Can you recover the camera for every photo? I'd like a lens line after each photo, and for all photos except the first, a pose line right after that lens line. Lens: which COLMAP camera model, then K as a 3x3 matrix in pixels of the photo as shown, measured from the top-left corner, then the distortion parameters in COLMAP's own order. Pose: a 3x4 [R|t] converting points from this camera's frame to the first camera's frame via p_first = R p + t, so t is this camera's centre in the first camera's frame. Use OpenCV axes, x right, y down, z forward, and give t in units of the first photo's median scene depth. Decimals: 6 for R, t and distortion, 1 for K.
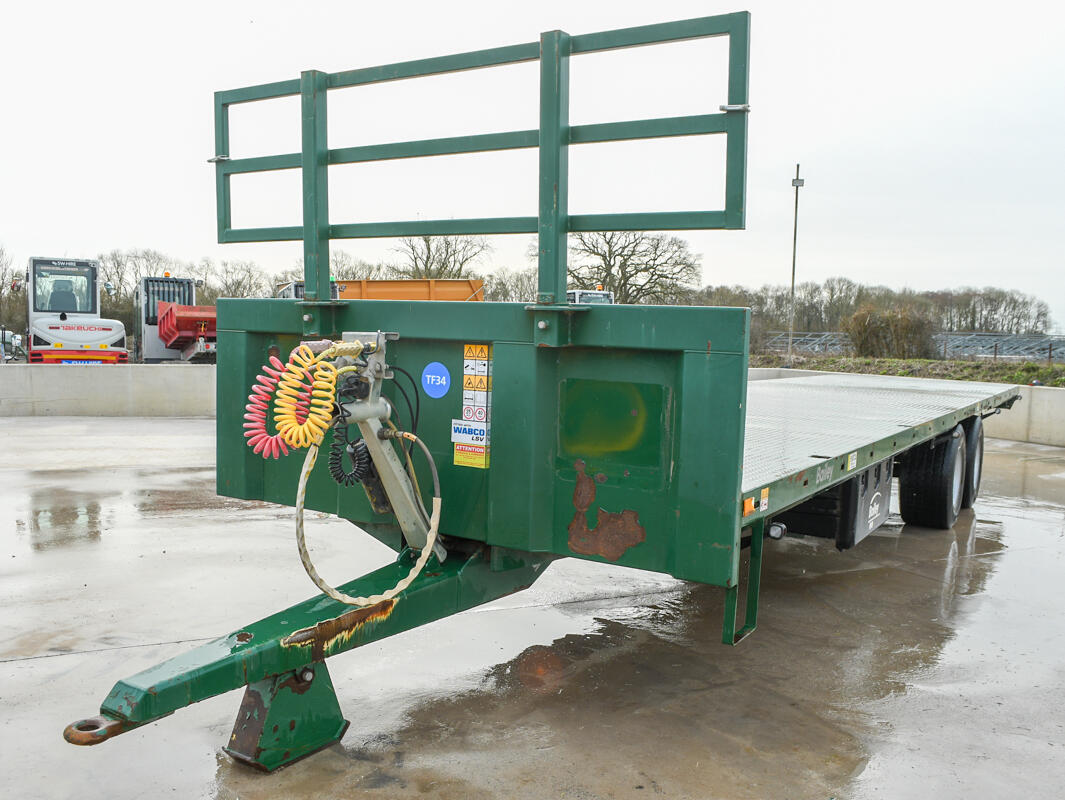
lens RADIAL K [[990.7, 0, 532.5], [0, 990.7, 400.0], [0, 0, 1]] dist [-0.084803, 0.007569]
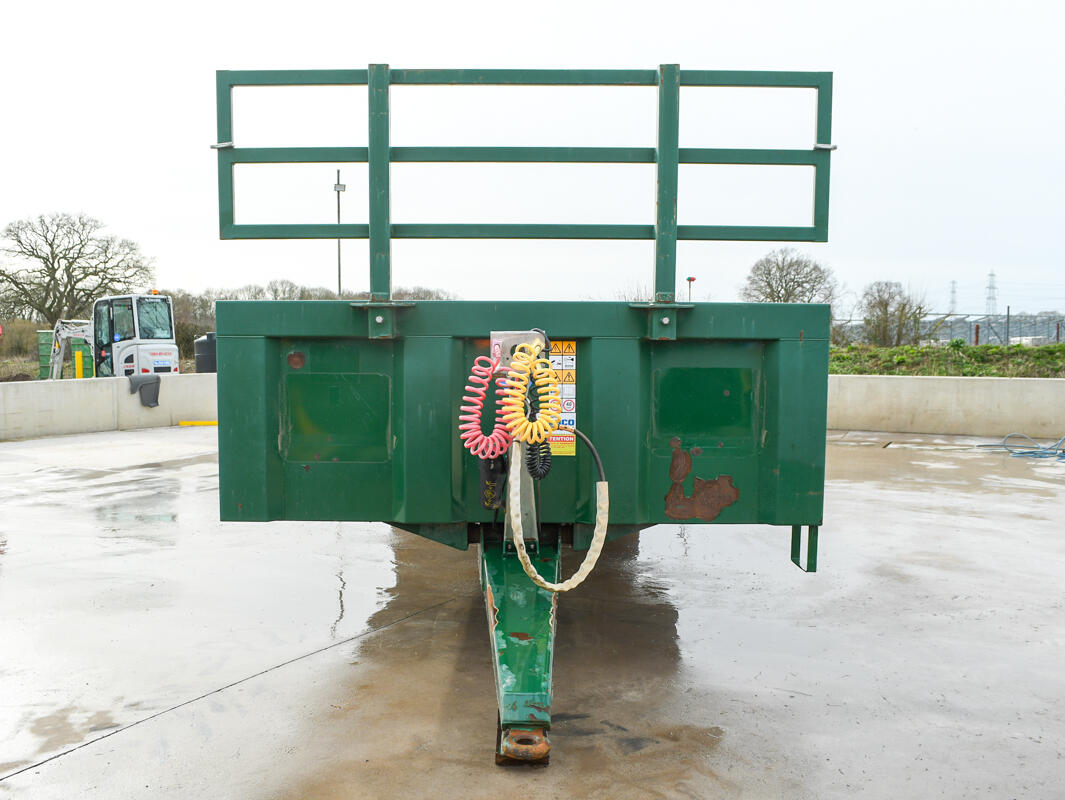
lens RADIAL K [[998.7, 0, 496.8], [0, 998.7, 404.4], [0, 0, 1]] dist [-0.091201, 0.003281]
pose [[0.845378, -0.064276, 0.530287, -0.731440], [0.063964, 0.997772, 0.018968, -0.013177], [-0.530324, 0.017884, 0.847606, 0.128413]]
